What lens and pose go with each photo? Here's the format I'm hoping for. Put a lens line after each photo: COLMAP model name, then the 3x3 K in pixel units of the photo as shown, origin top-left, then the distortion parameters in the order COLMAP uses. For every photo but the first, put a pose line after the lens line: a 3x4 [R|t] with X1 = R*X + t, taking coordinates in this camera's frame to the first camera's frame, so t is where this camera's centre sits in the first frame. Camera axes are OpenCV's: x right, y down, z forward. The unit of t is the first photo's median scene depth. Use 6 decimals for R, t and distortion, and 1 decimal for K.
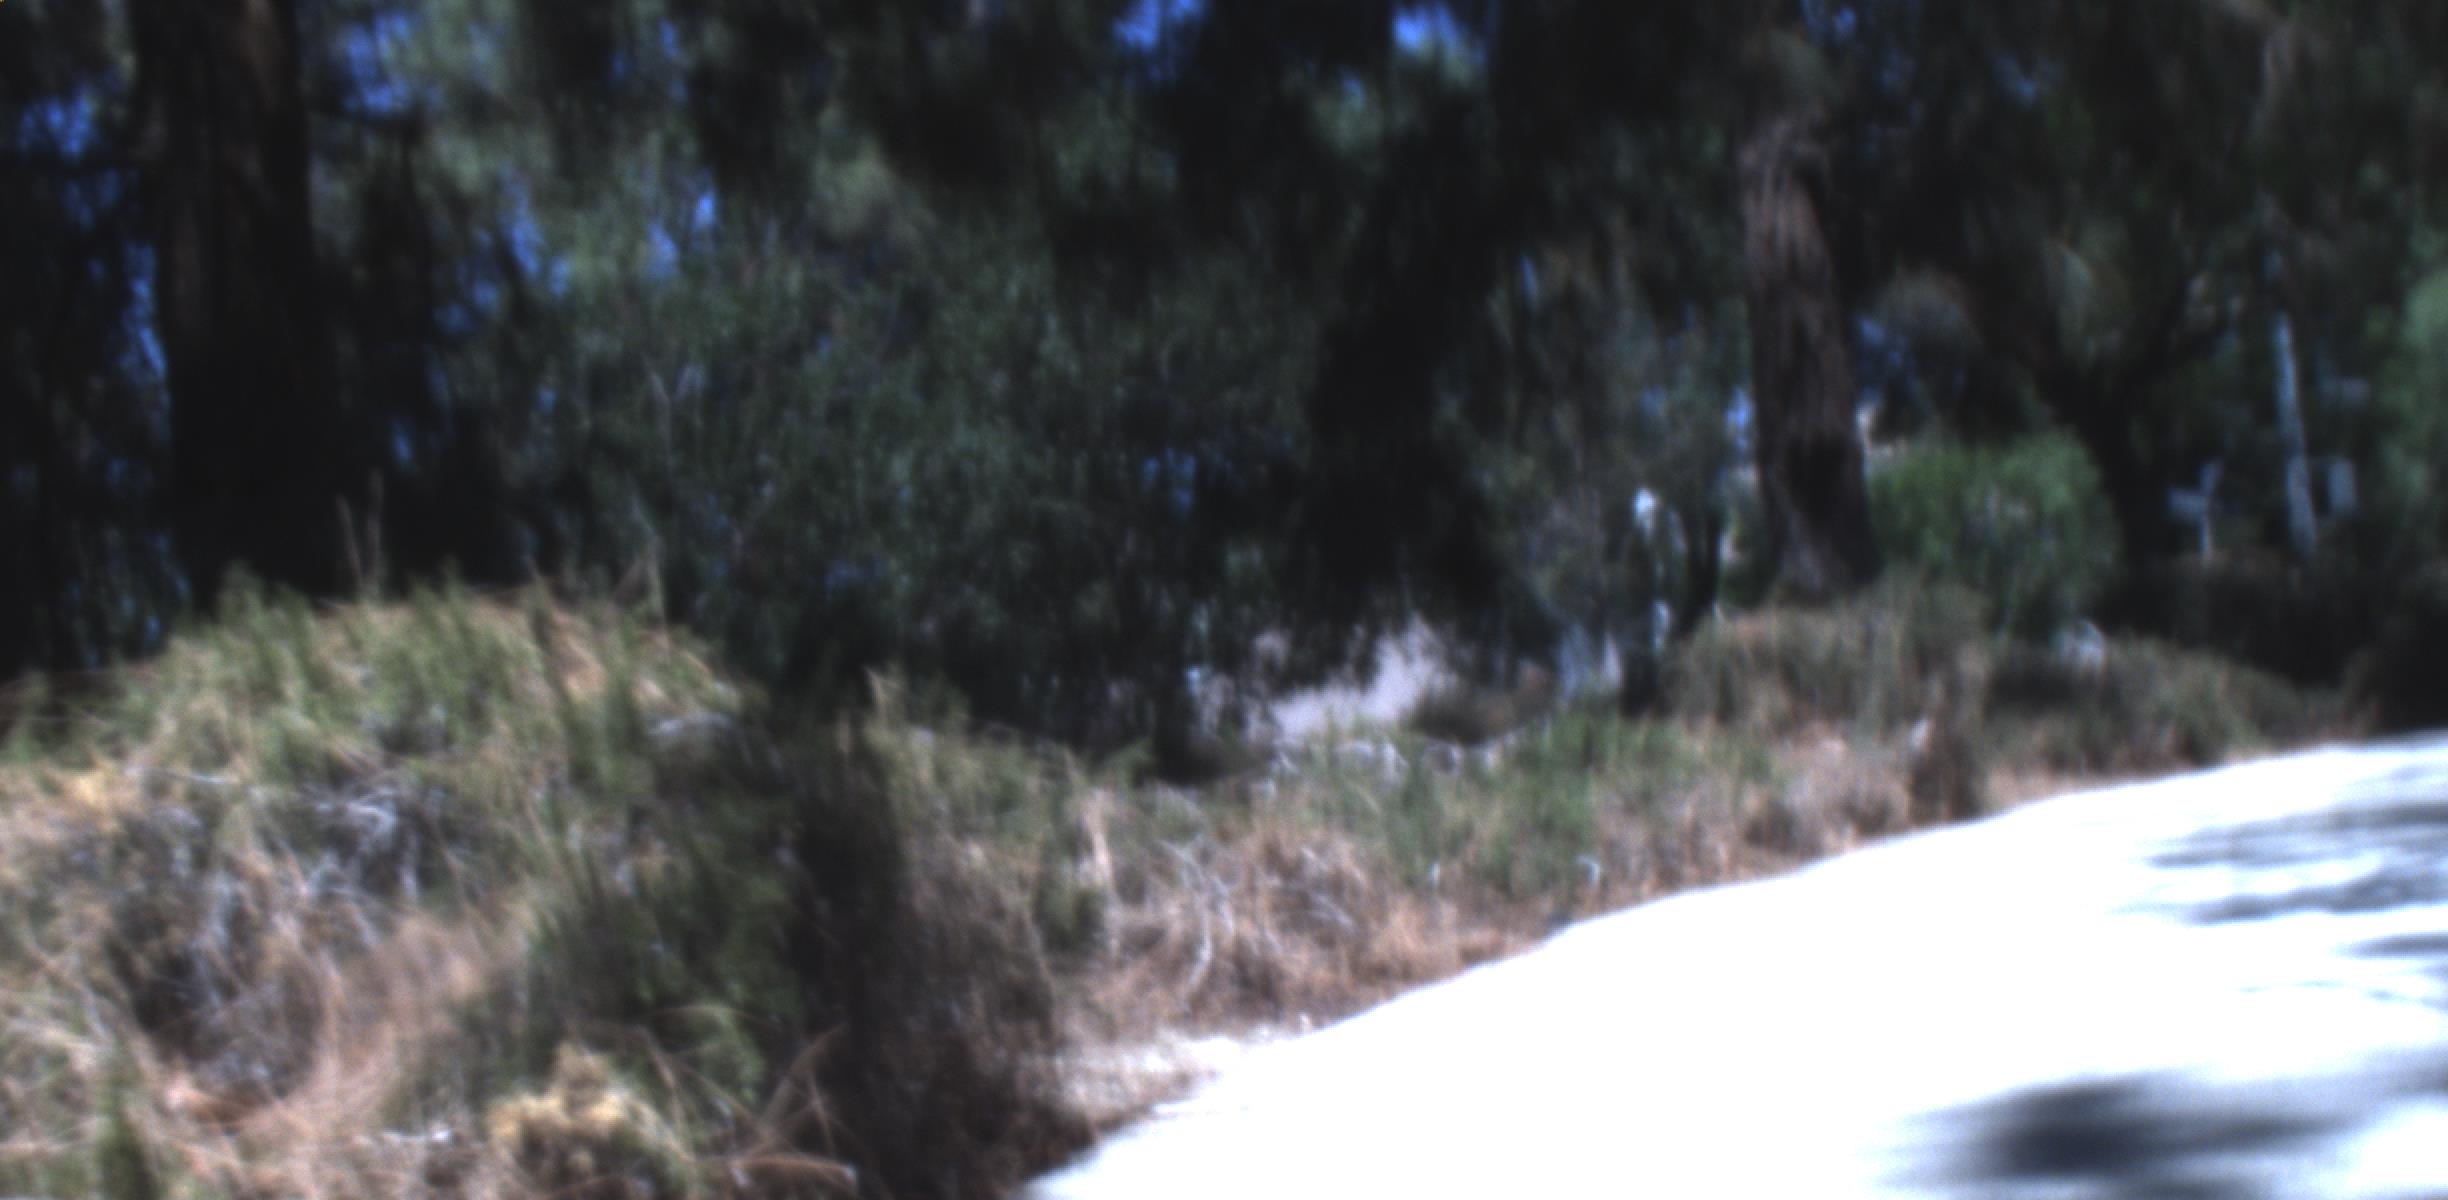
lens RADIAL K [[4951.8, 0, 1221.0], [0, 4951.8, 896.8], [0, 0, 1]] dist [-0.132938, 0.446864]
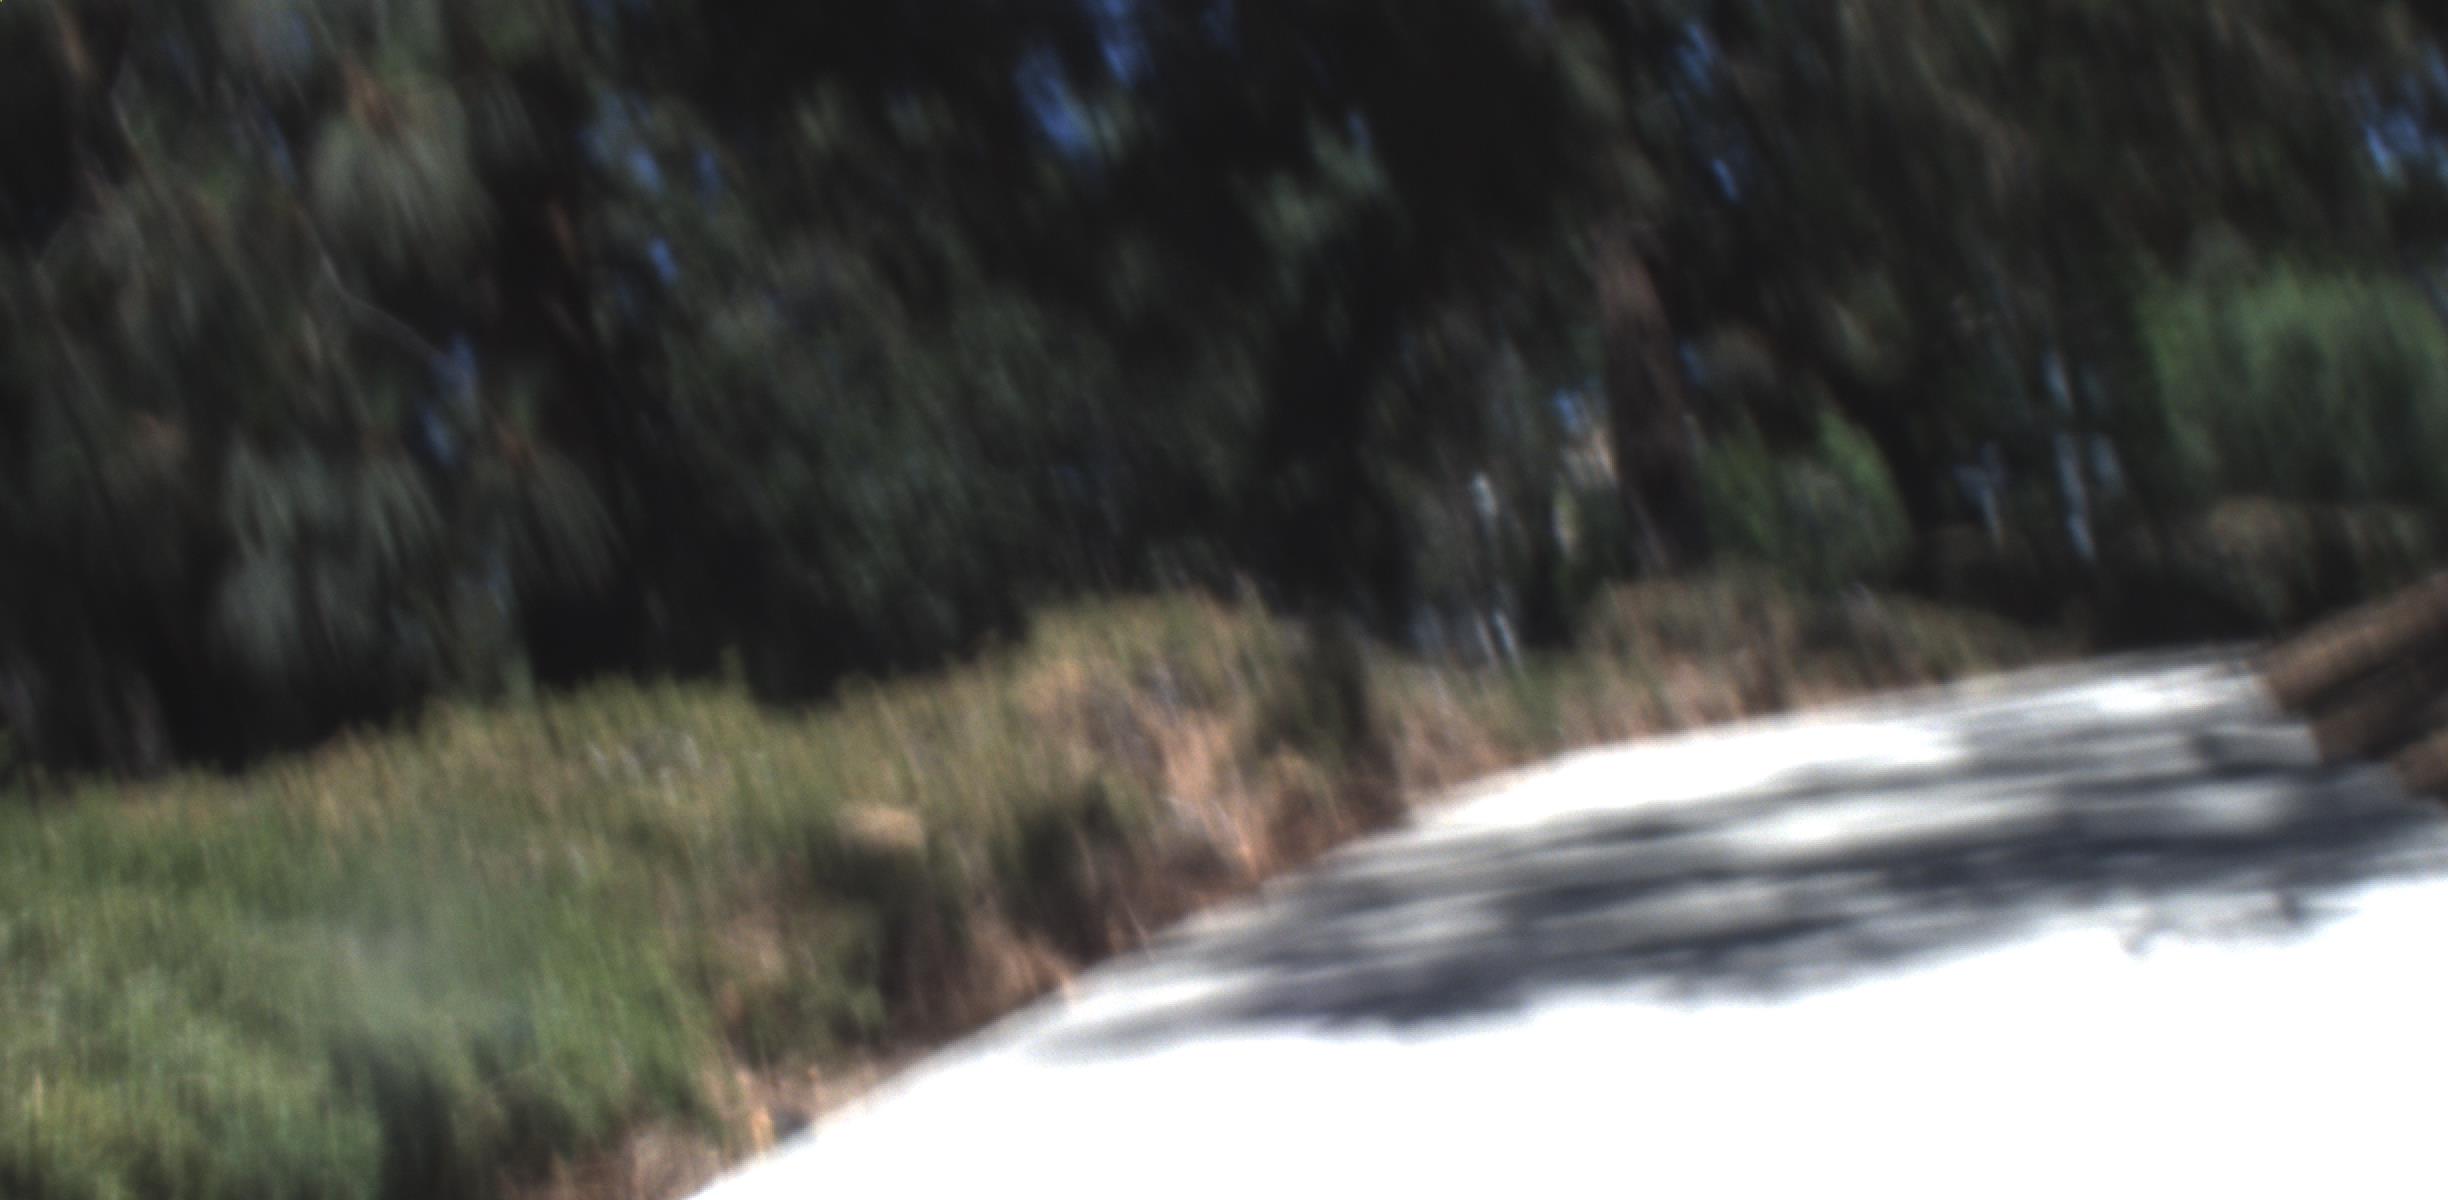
lens RADIAL K [[4951.8, 0, 1221.0], [0, 4951.8, 896.8], [0, 0, 1]] dist [-0.132938, 0.446864]
pose [[0.998770, -0.037297, 0.032683, -0.041522], [0.037277, 0.999304, 0.001218, 0.017192], [-0.032706, 0.000002, 0.999465, -0.295591]]
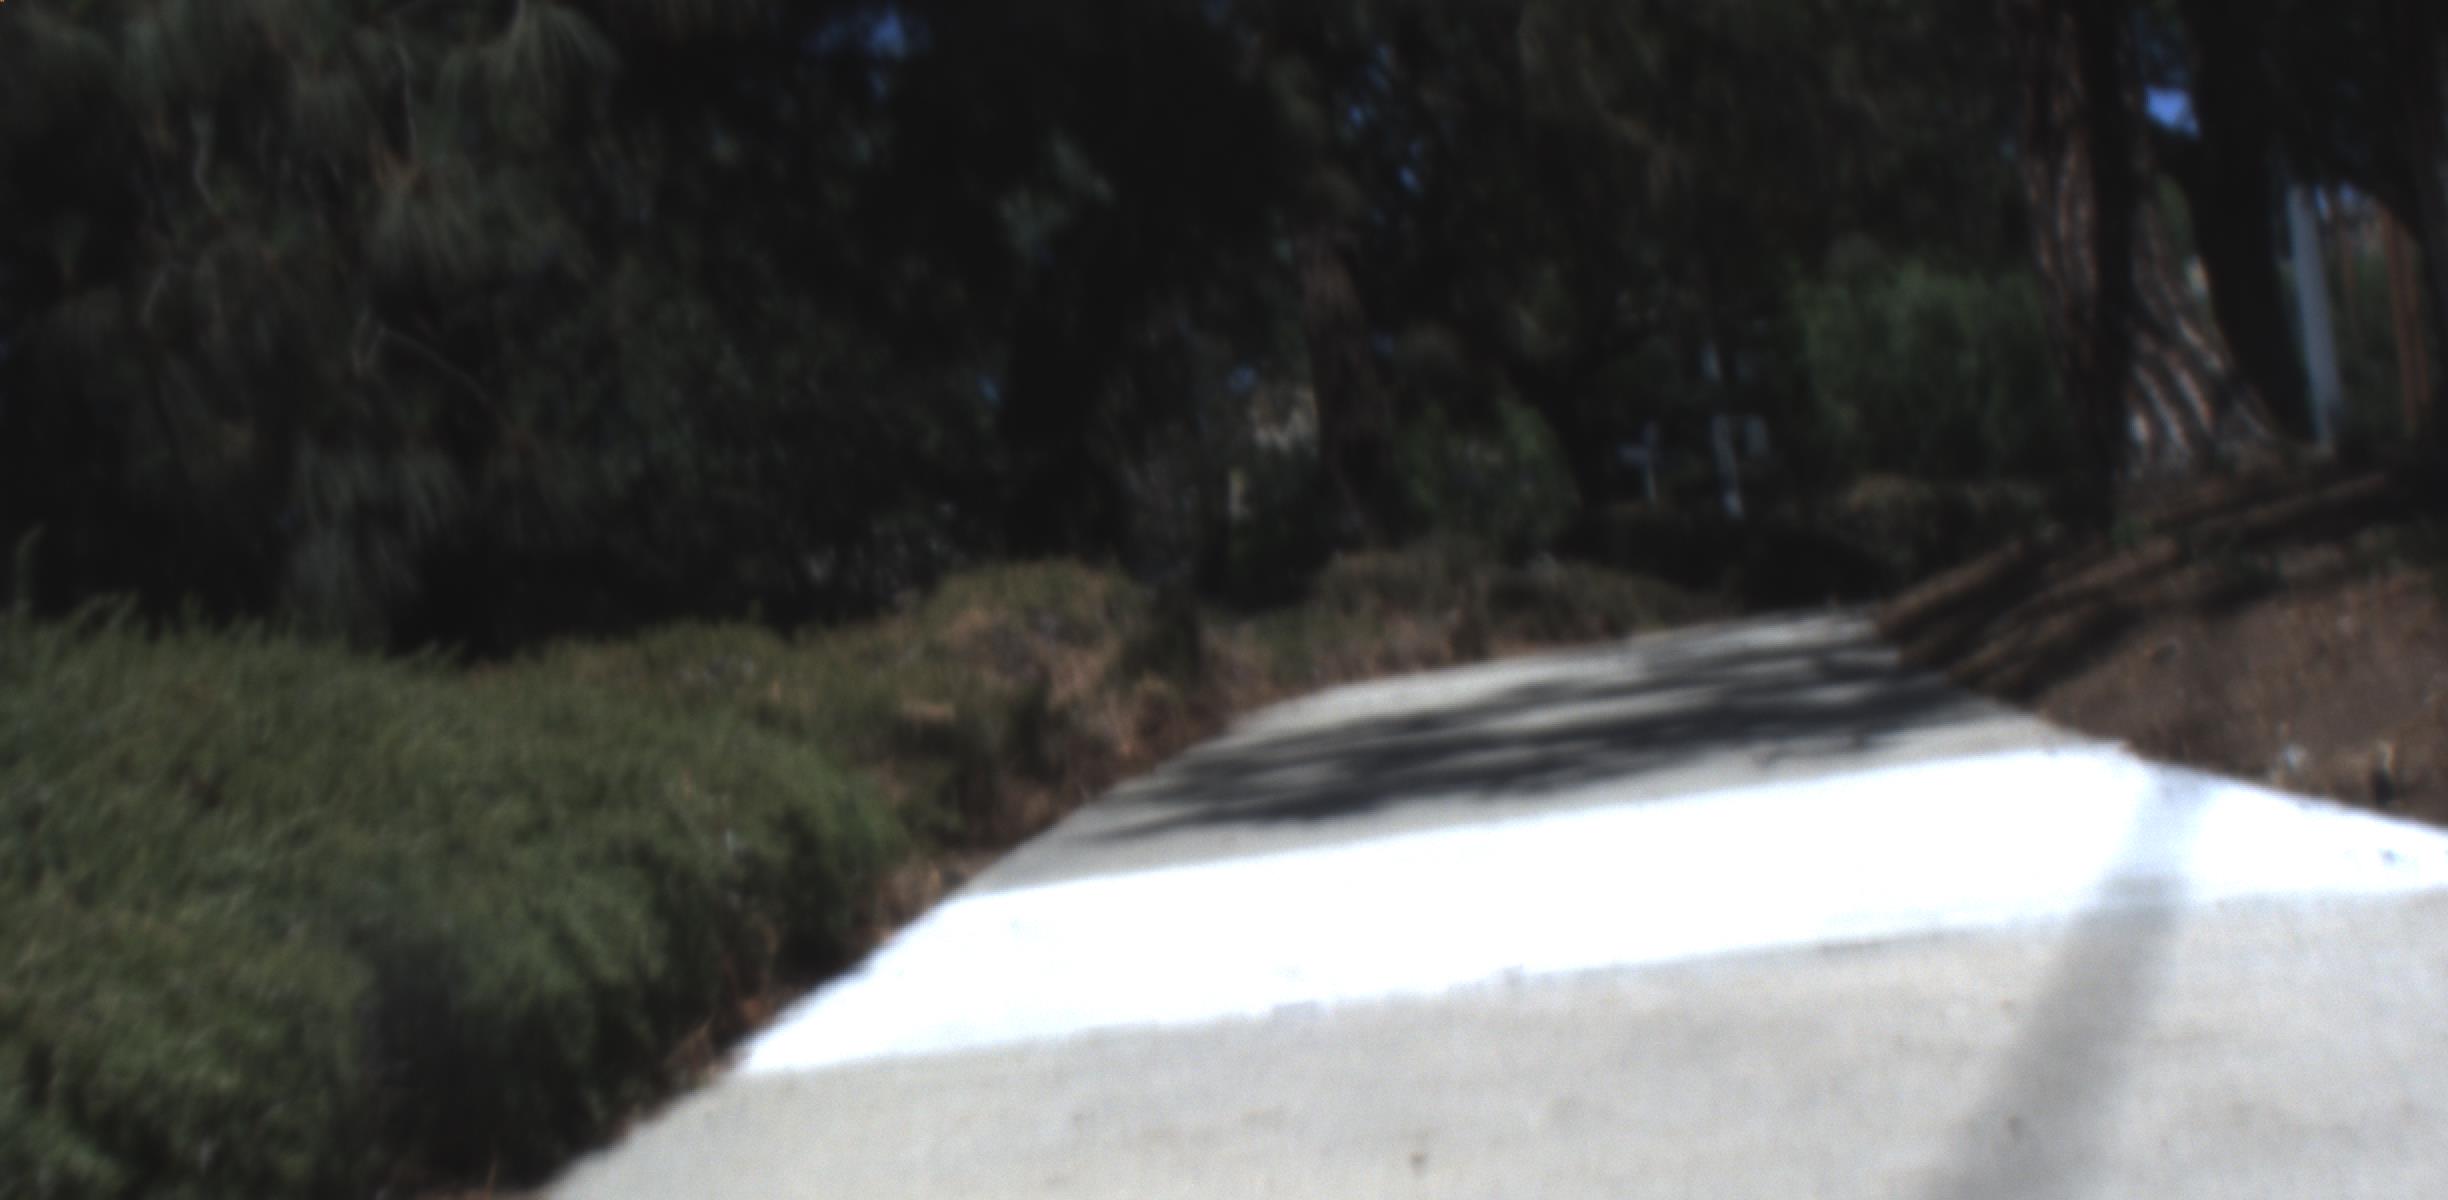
lens RADIAL K [[4970.0, 0, 1228.8], [0, 4970.0, 798.5], [0, 0, 1]] dist [-0.112027, 0.157930]
pose [[0.993663, -0.043290, 0.103730, -0.074367], [0.044505, 0.998965, -0.009423, 0.026350], [-0.103215, 0.013980, 0.994561, -0.452391]]
